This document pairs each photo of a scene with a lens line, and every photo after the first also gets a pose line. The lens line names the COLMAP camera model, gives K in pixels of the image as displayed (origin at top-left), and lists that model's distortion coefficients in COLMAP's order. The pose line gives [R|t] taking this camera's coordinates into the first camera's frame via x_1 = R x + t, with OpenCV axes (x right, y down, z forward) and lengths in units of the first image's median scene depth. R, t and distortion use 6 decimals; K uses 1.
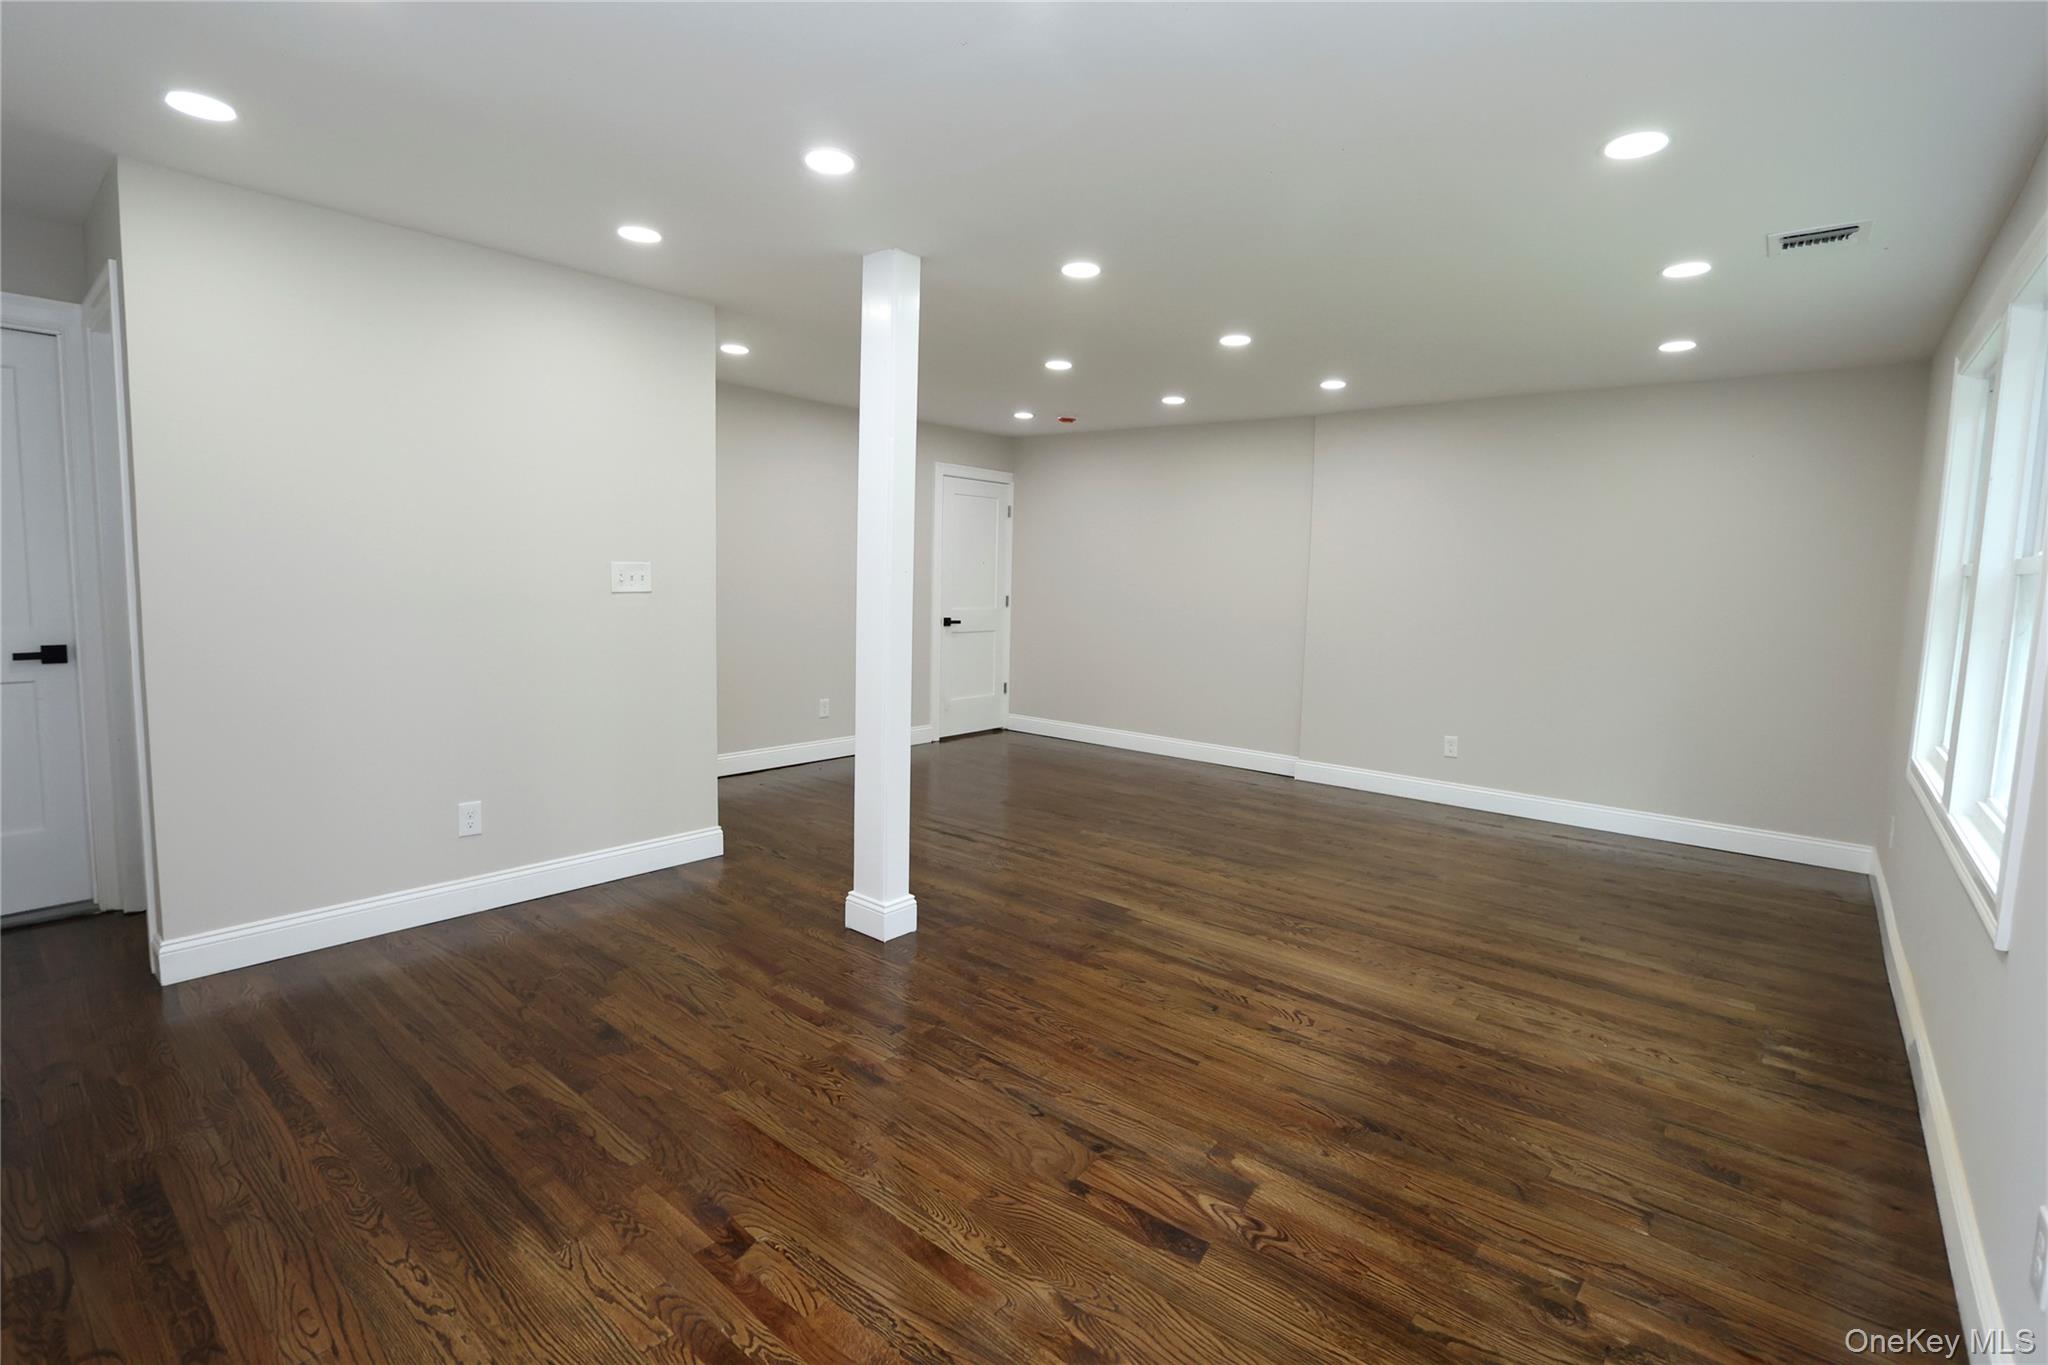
lens RADIAL K [[937.3, 0, 1030.0], [0, 937.3, 675.0], [0, 0, 1]] dist [-0.019167, 0.002967]
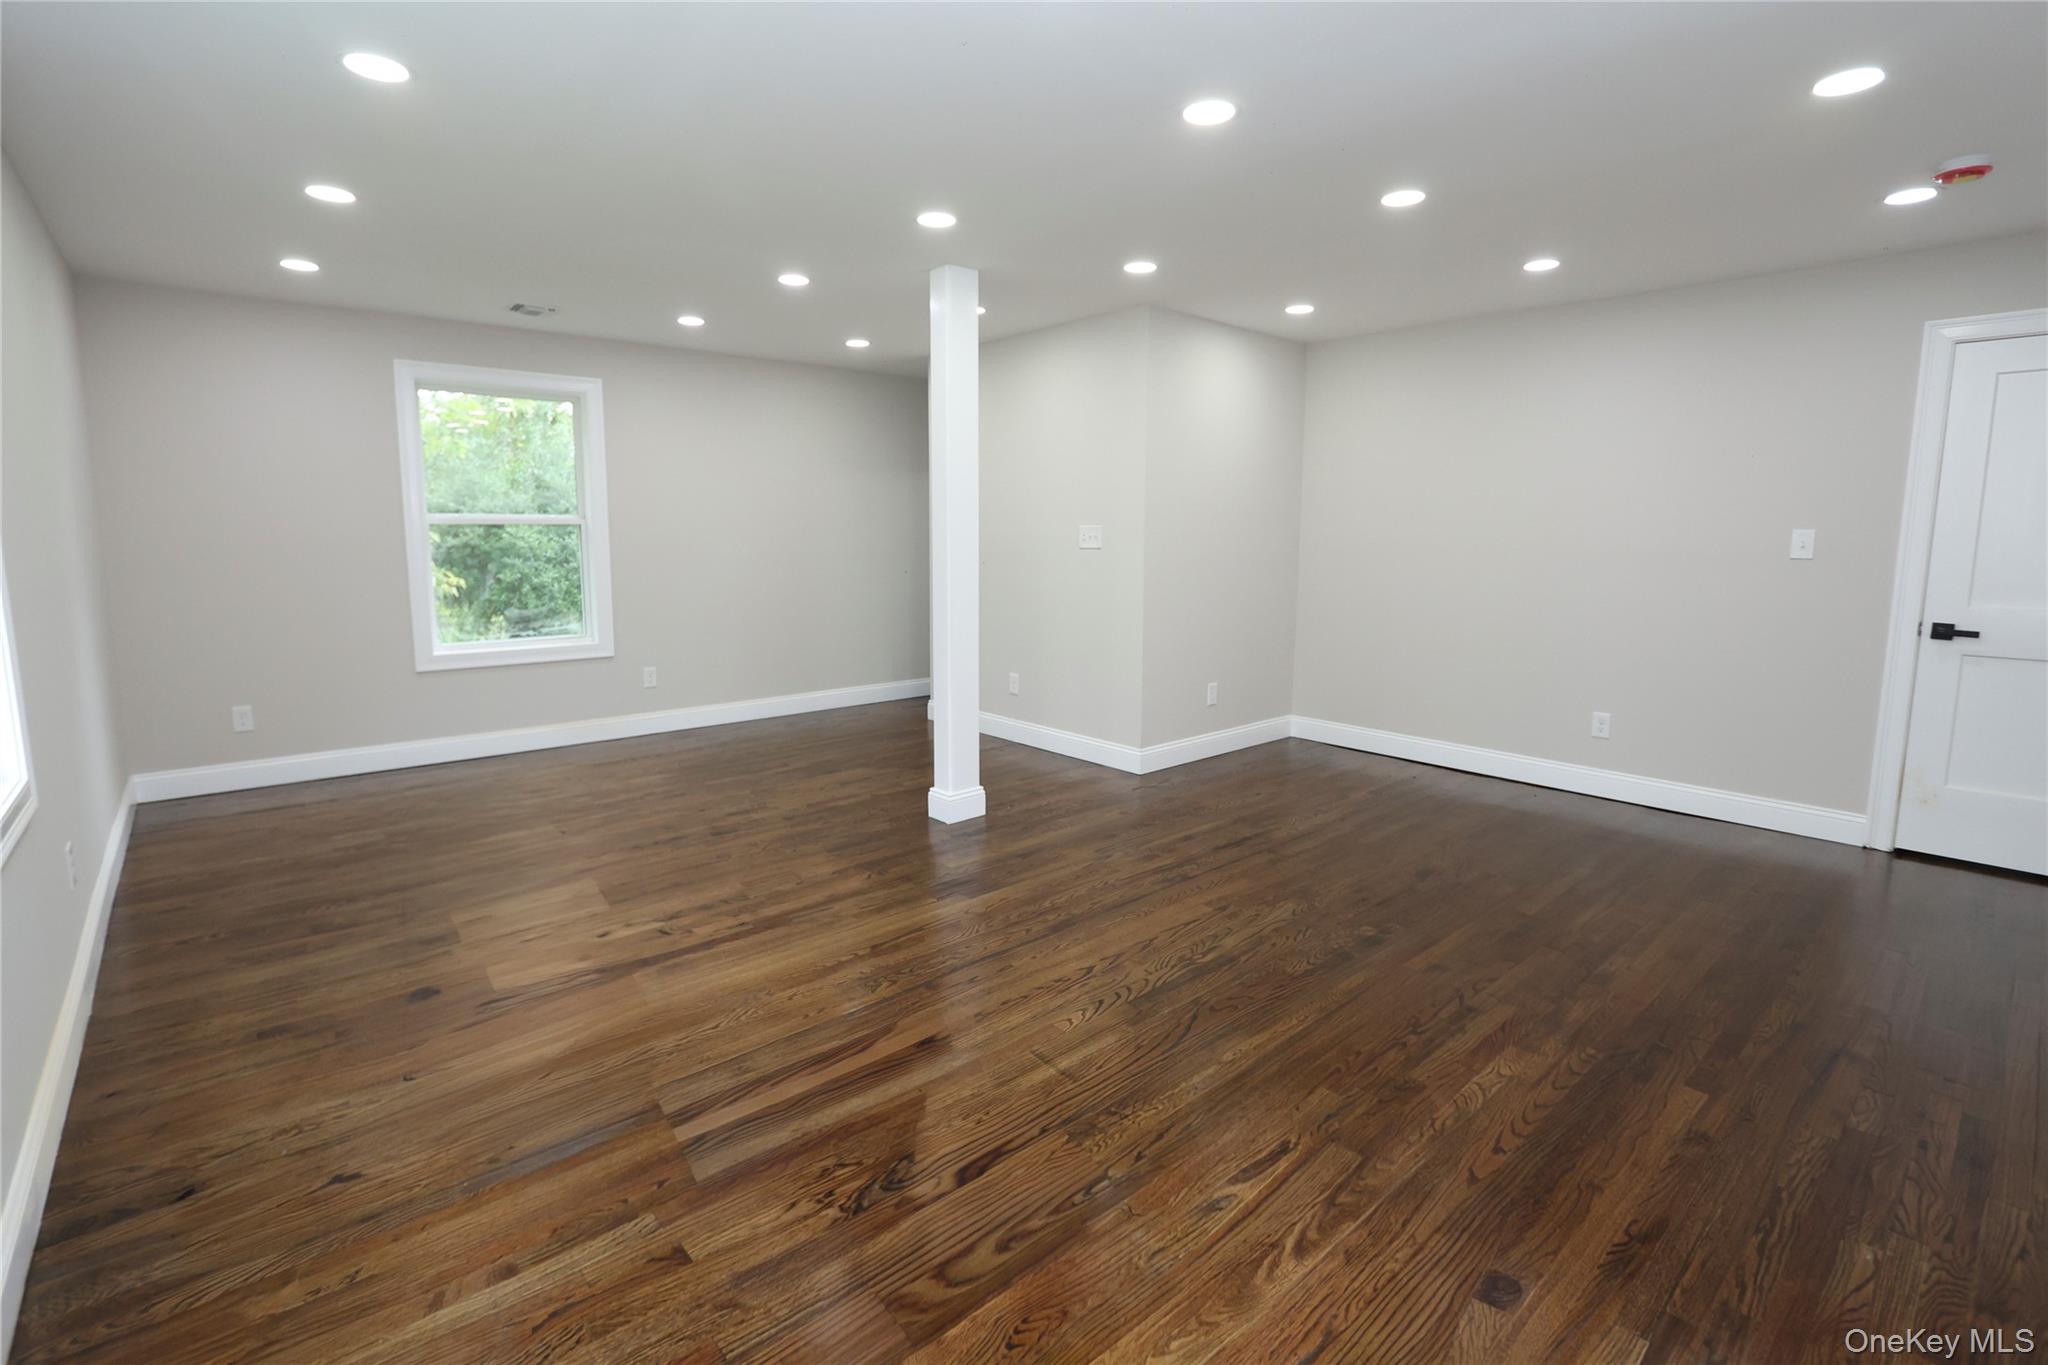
lens RADIAL K [[937.3, 0, 1021.5], [0, 937.3, 669.7], [0, 0, 1]] dist [-0.019167, 0.002967]
pose [[-0.155926, 0.117532, -0.980751, 1.182860], [-0.114618, 0.984036, 0.136148, -0.114538], [0.981096, 0.133641, -0.139965, 1.418867]]
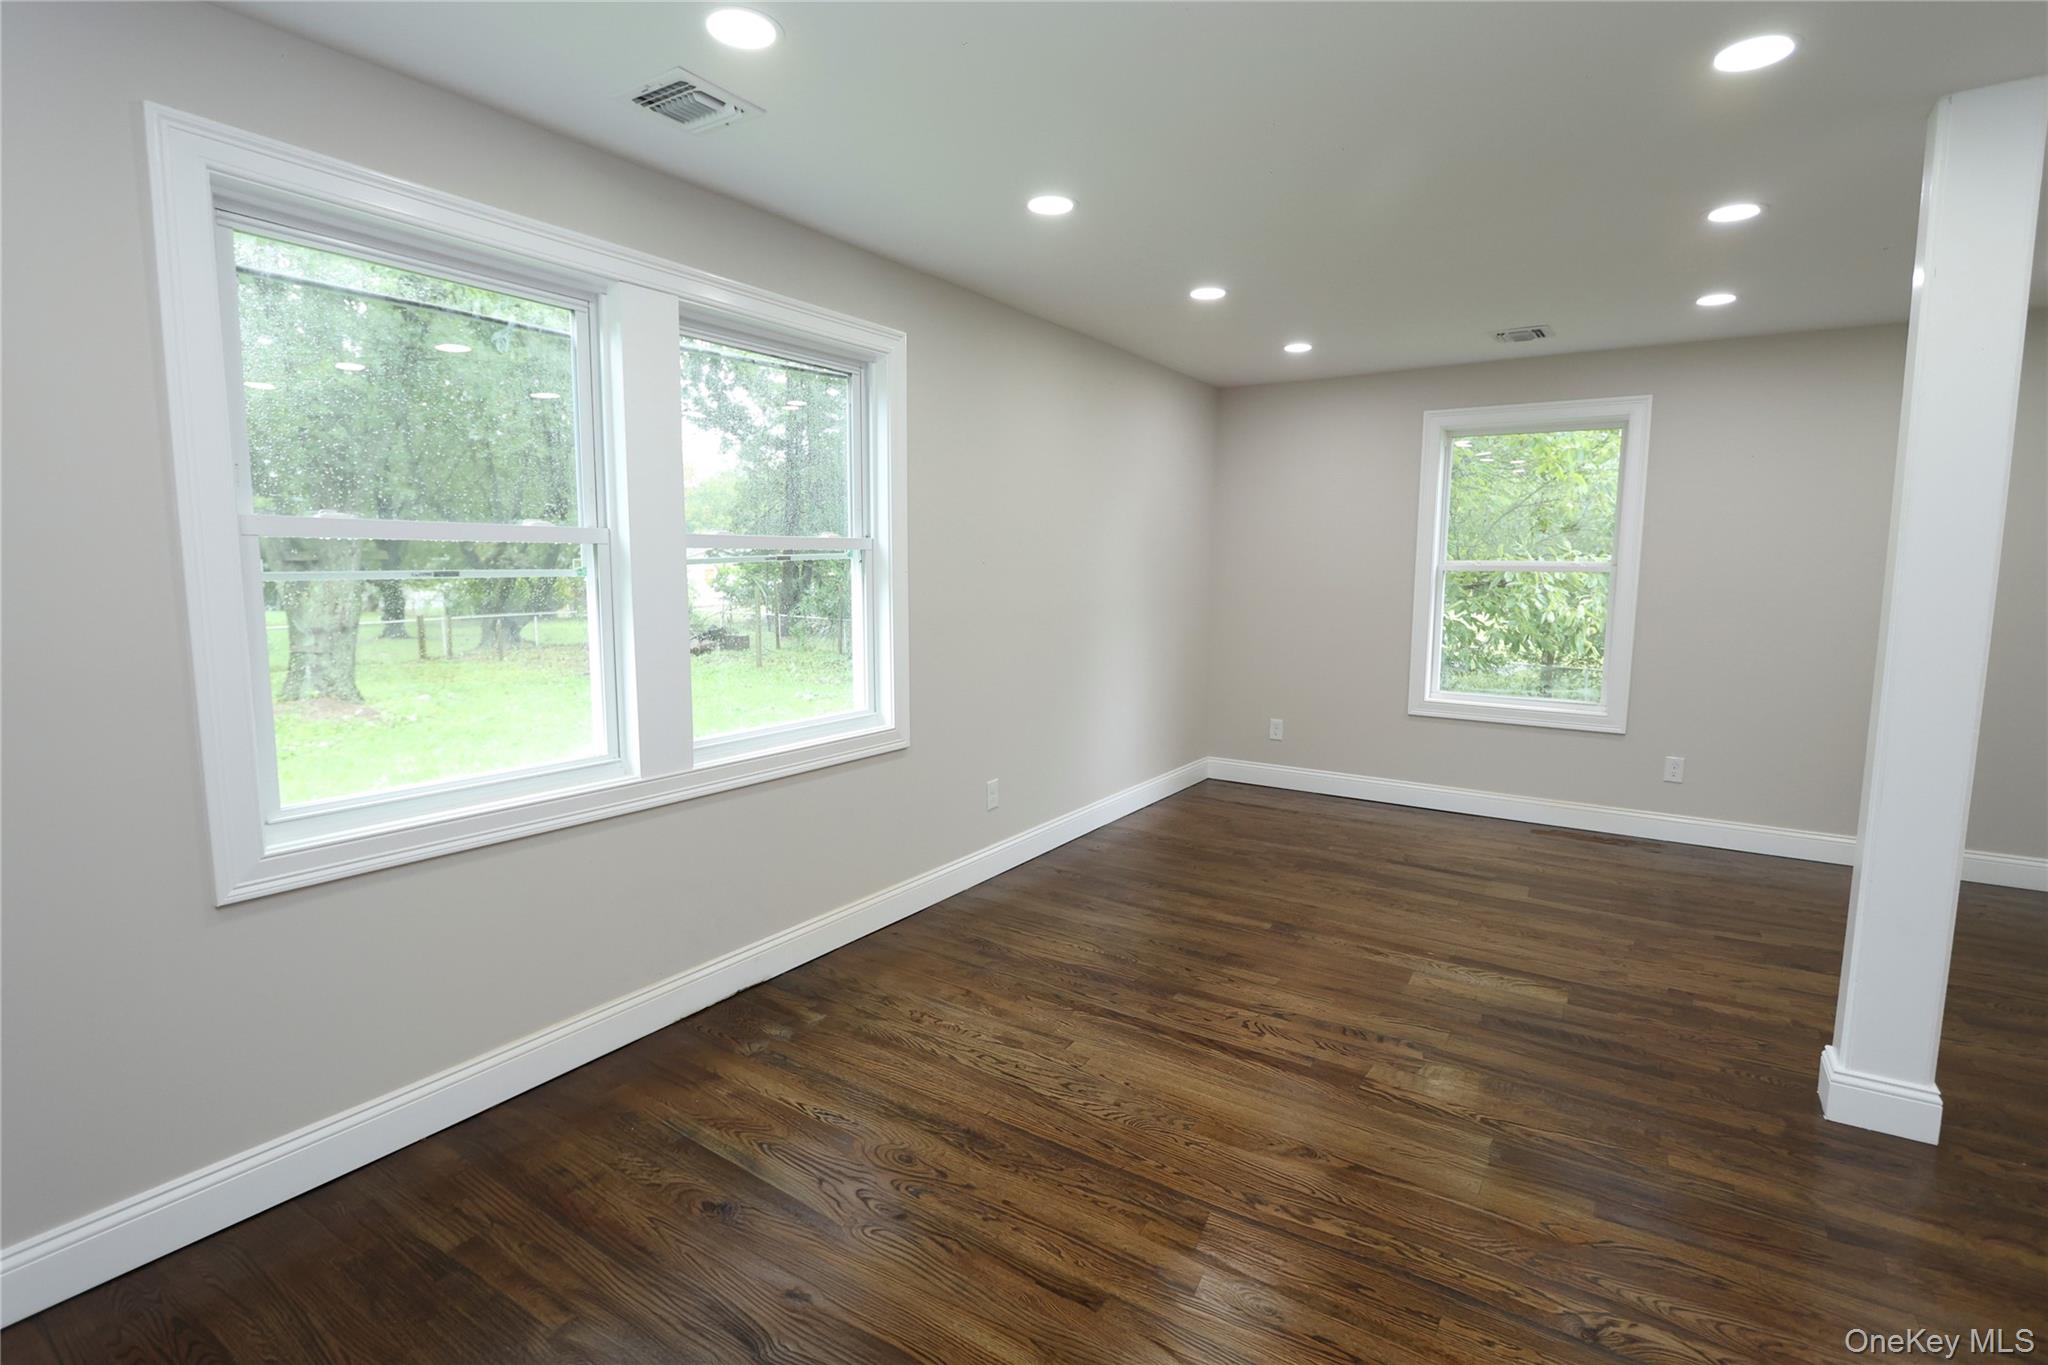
lens RADIAL K [[970.4, 0, 1017.2], [0, 970.4, 680.4], [0, 0, 1]] dist [-0.017057, 0.001457]
pose [[-0.993984, -0.021801, -0.107335, 0.617130], [-0.045531, 0.973547, 0.223906, -0.186290], [0.099615, 0.227446, -0.968682, 1.764690]]
